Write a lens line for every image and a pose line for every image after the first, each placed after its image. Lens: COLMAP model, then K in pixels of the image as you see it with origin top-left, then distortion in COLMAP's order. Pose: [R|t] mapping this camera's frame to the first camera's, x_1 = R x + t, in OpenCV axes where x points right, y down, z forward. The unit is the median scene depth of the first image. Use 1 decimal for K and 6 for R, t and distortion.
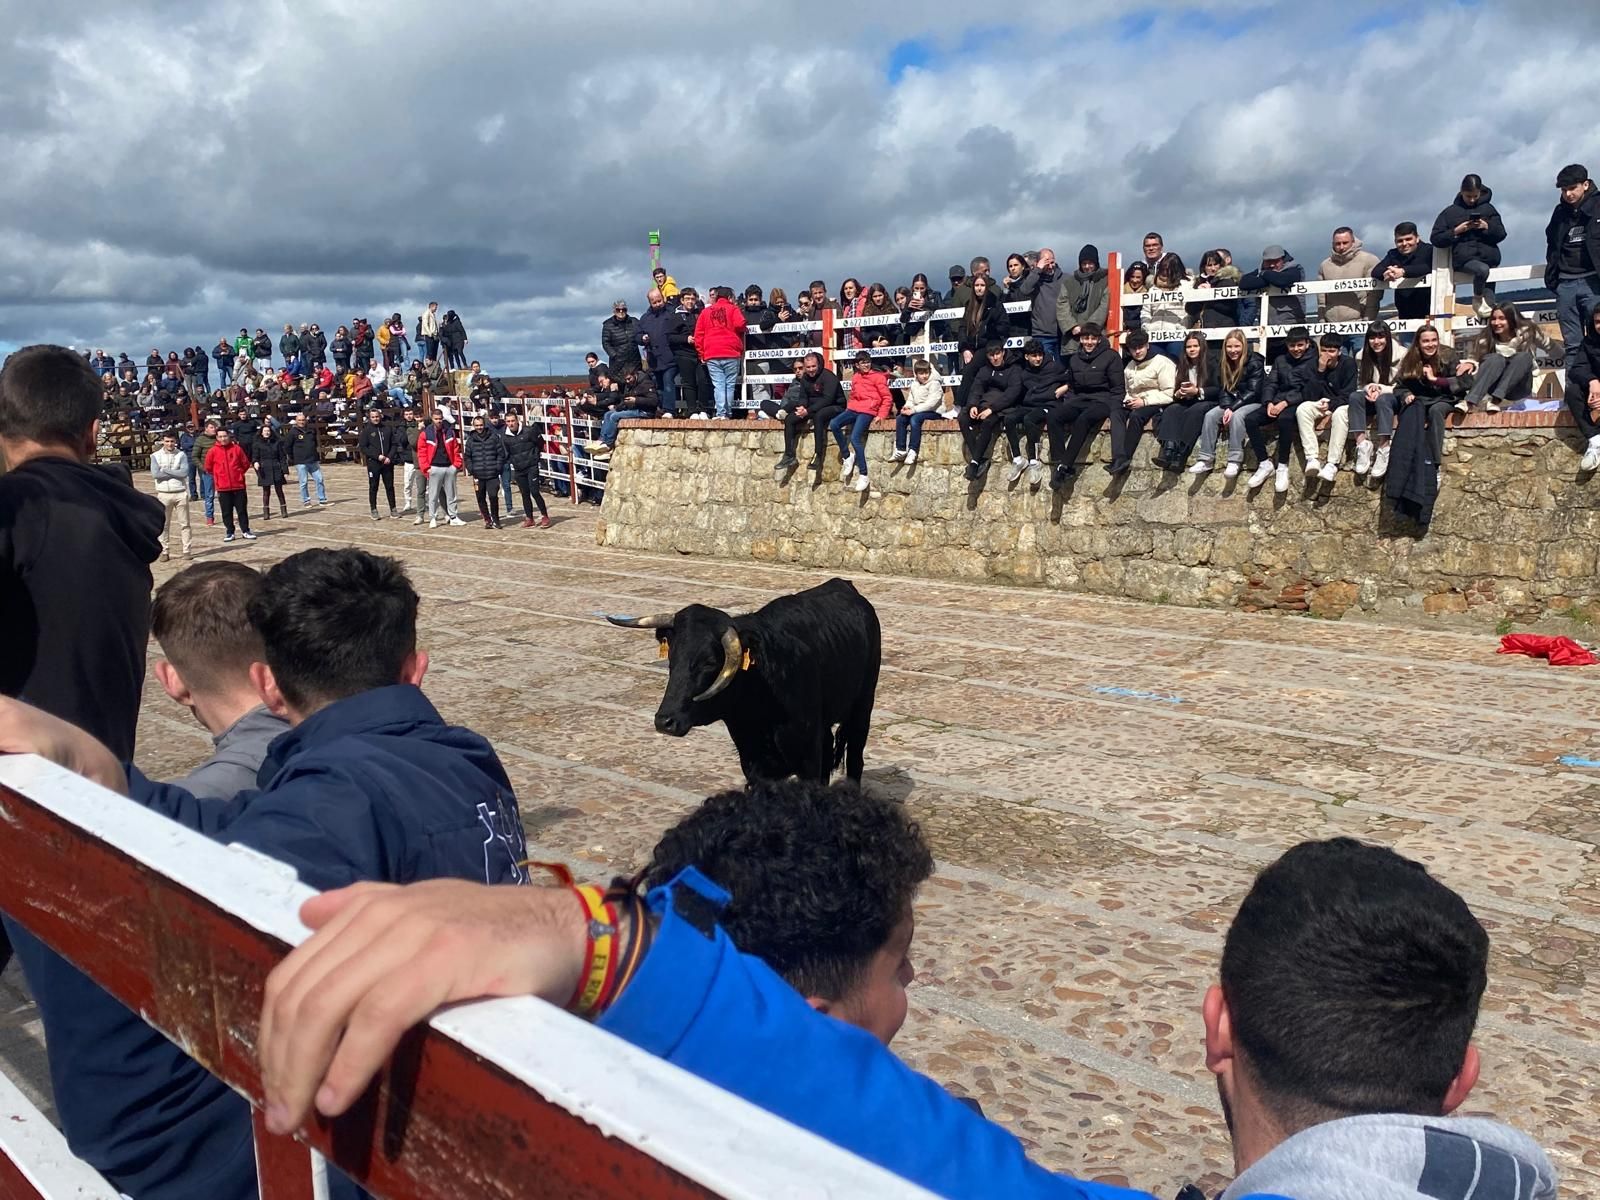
lens RADIAL K [[1505.1, 0, 808.0], [0, 1505.1, 603.7], [0, 0, 1]] dist [0.163495, -0.429110]
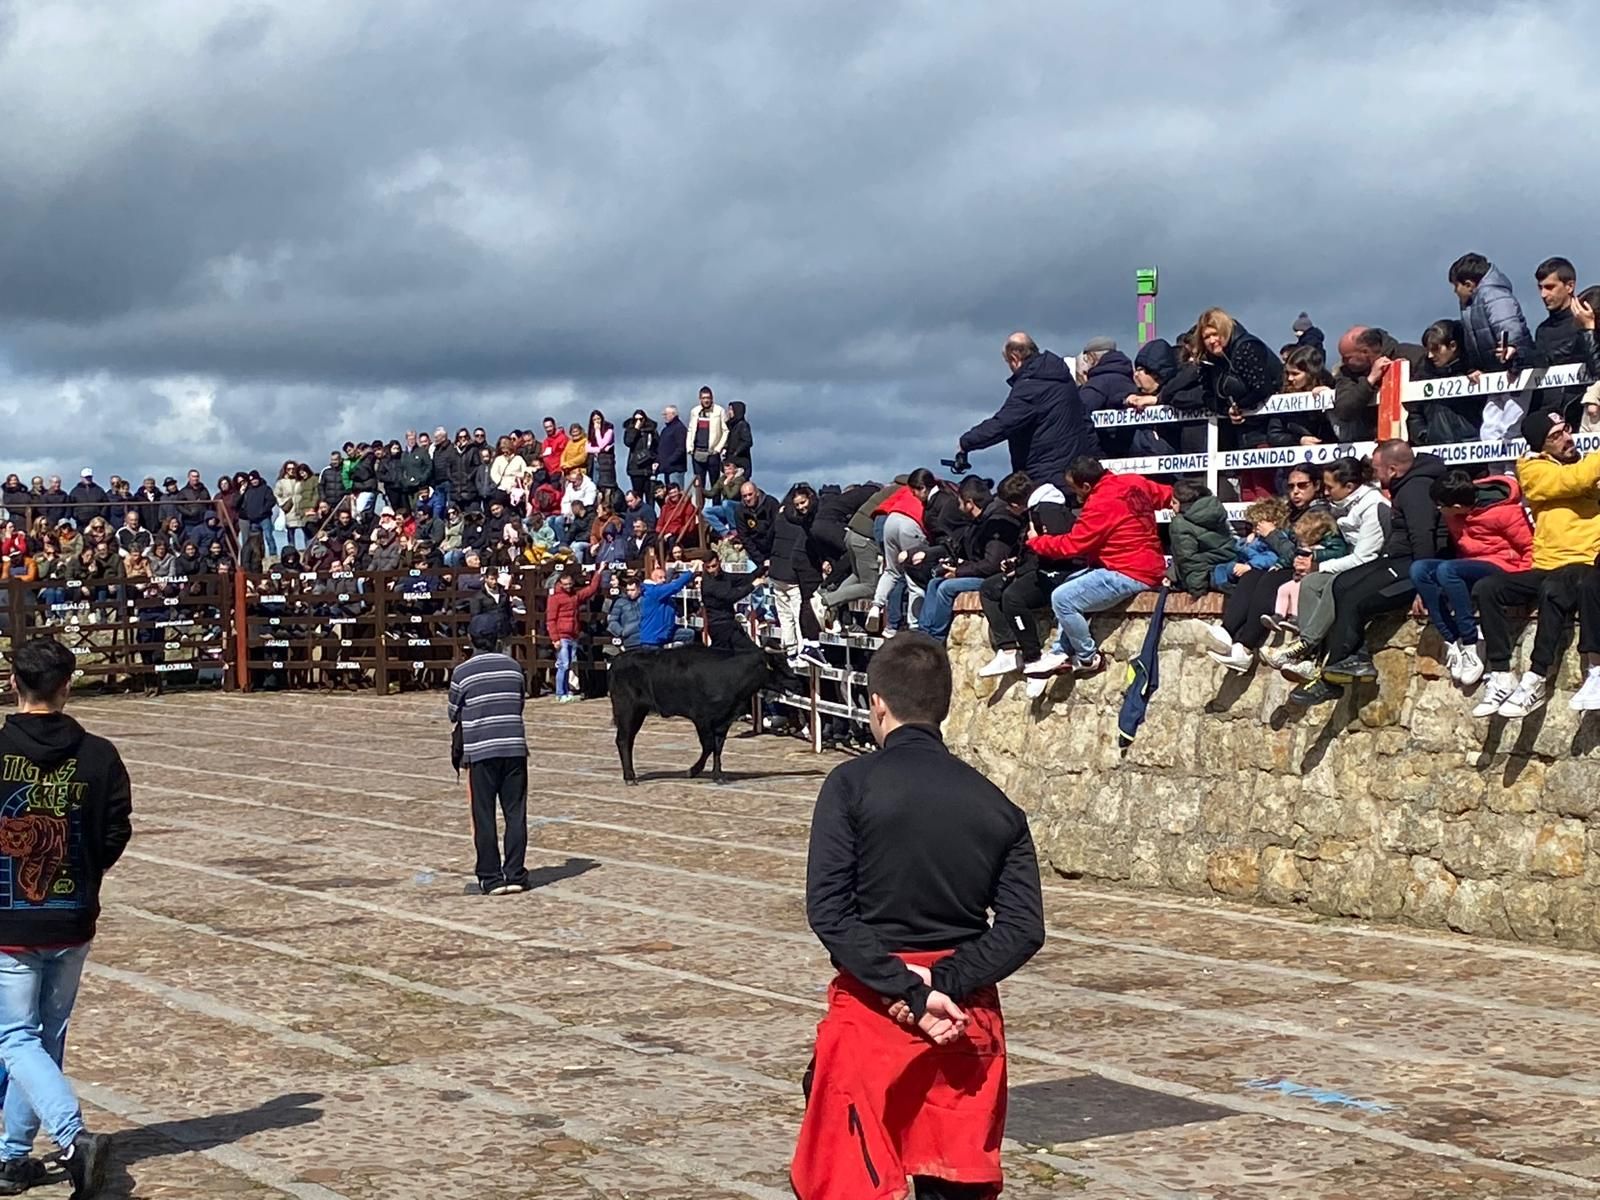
lens RADIAL K [[2952.0, 0, 802.3], [0, 2952.0, 625.3], [0, 0, 1]] dist [0.116971, -0.033676]
pose [[0.974990, 0.022191, -0.221139, 0.046158], [-0.049929, 0.991439, -0.120646, 0.005148], [0.216569, 0.128669, 0.967751, 0.104114]]
